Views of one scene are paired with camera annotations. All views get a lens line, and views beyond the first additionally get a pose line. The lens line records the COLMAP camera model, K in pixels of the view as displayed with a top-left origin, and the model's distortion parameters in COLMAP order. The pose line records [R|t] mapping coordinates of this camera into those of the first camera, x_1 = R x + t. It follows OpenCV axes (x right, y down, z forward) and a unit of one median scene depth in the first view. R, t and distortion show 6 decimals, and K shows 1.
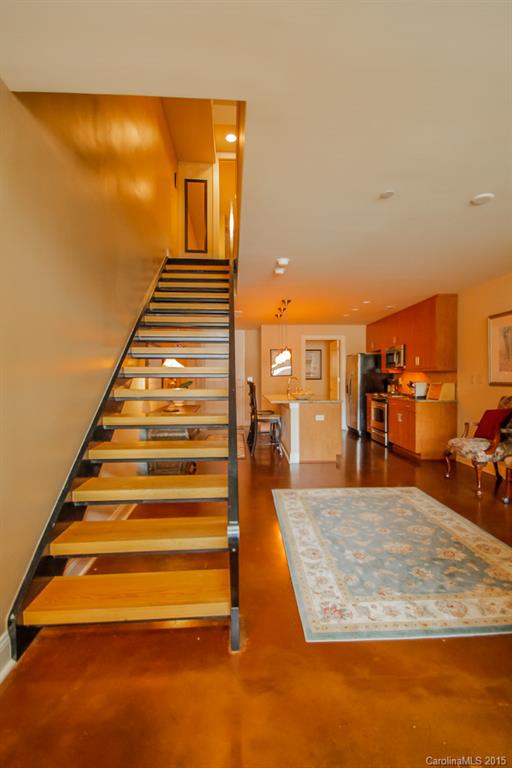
lens RADIAL K [[358.4, 0, 256.0], [0, 358.4, 384.0], [0, 0, 1]] dist [0.019307, 0.000266]
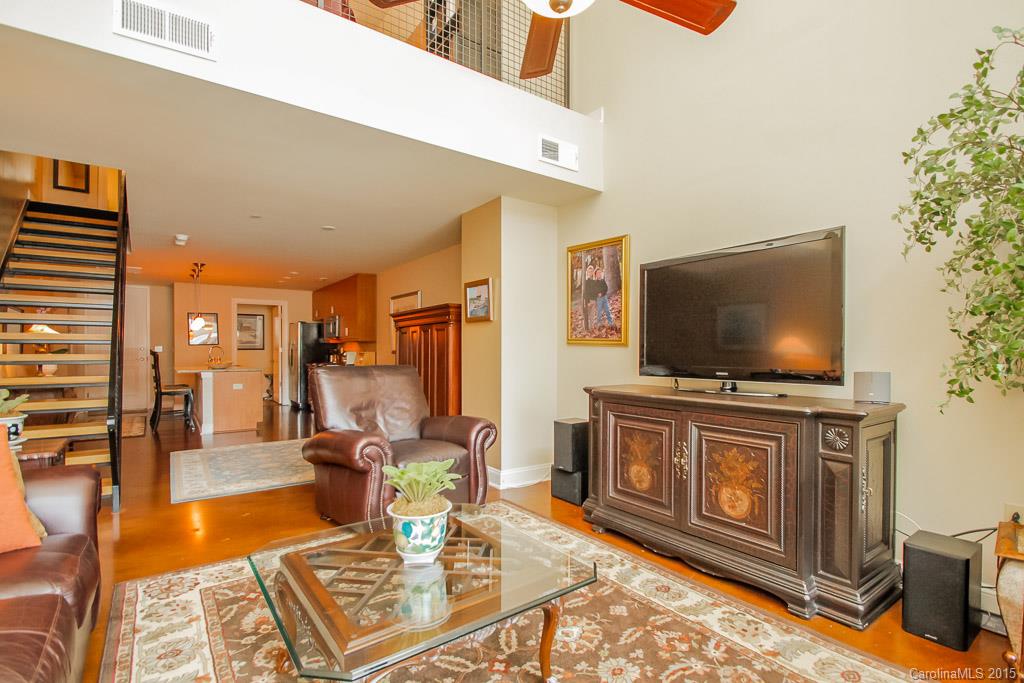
lens RADIAL K [[477.9, 0, 499.8], [0, 477.9, 350.5], [0, 0, 1]] dist [0.019307, 0.000266]
pose [[0.840816, 0.004378, 0.541304, 0.061404], [0.003833, 0.999894, -0.014040, 0.014451], [-0.541308, 0.013880, 0.840710, -0.465554]]
